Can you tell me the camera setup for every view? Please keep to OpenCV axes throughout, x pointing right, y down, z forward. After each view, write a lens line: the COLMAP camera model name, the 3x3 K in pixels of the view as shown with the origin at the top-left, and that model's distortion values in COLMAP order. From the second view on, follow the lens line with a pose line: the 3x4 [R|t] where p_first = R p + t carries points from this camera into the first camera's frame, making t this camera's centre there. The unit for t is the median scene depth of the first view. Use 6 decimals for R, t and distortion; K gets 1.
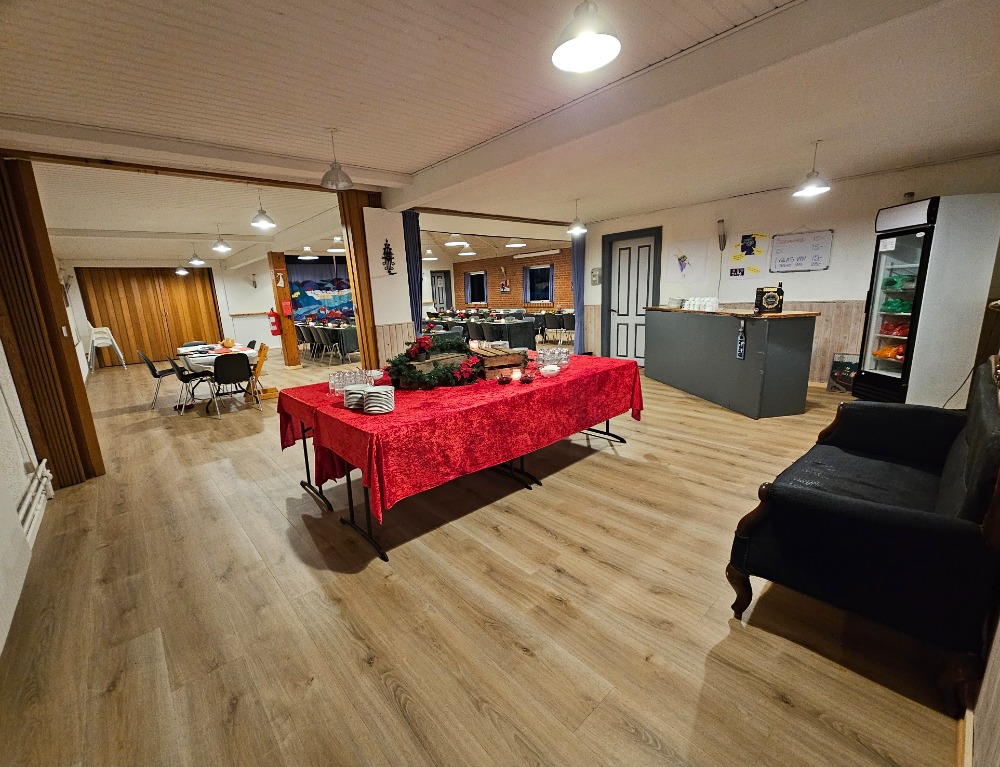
lens RADIAL K [[425.3, 0, 478.1], [0, 425.3, 390.3], [0, 0, 1]] dist [0.003468, 0.000310]
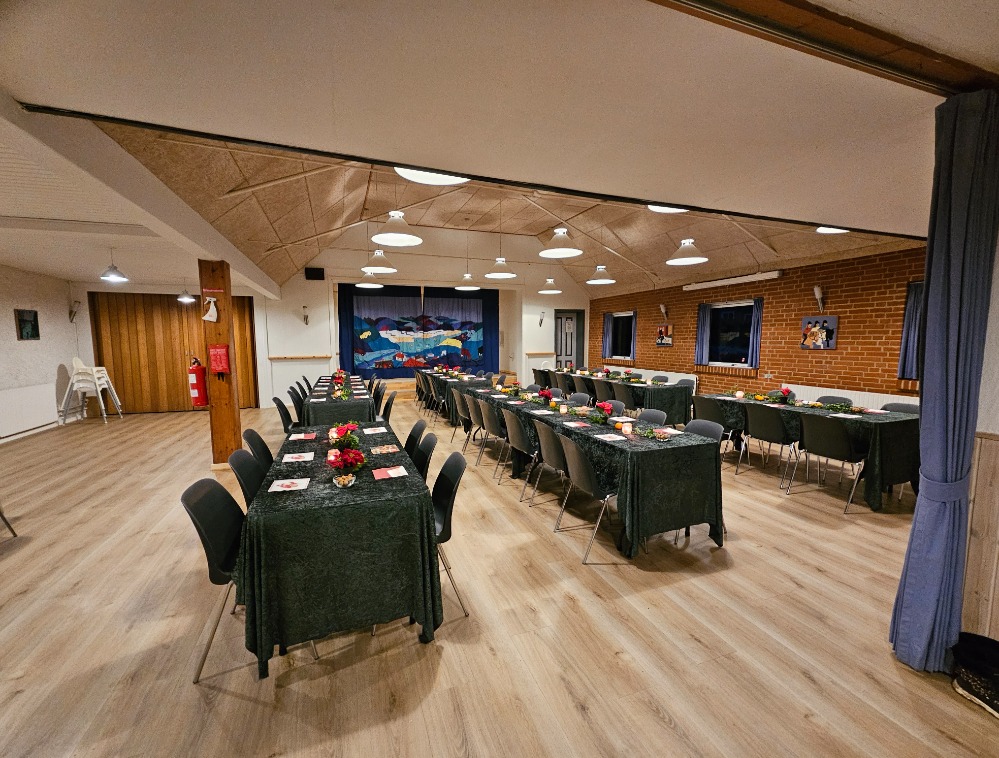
lens RADIAL K [[407.9, 0, 496.8], [0, 407.9, 378.4], [0, 0, 1]] dist [0.001577, -0.000043]
pose [[0.936461, 0.077671, -0.342063, 0.046656], [-0.117740, 0.988202, -0.097949, -0.105332], [0.330420, 0.132000, 0.934558, 0.410739]]
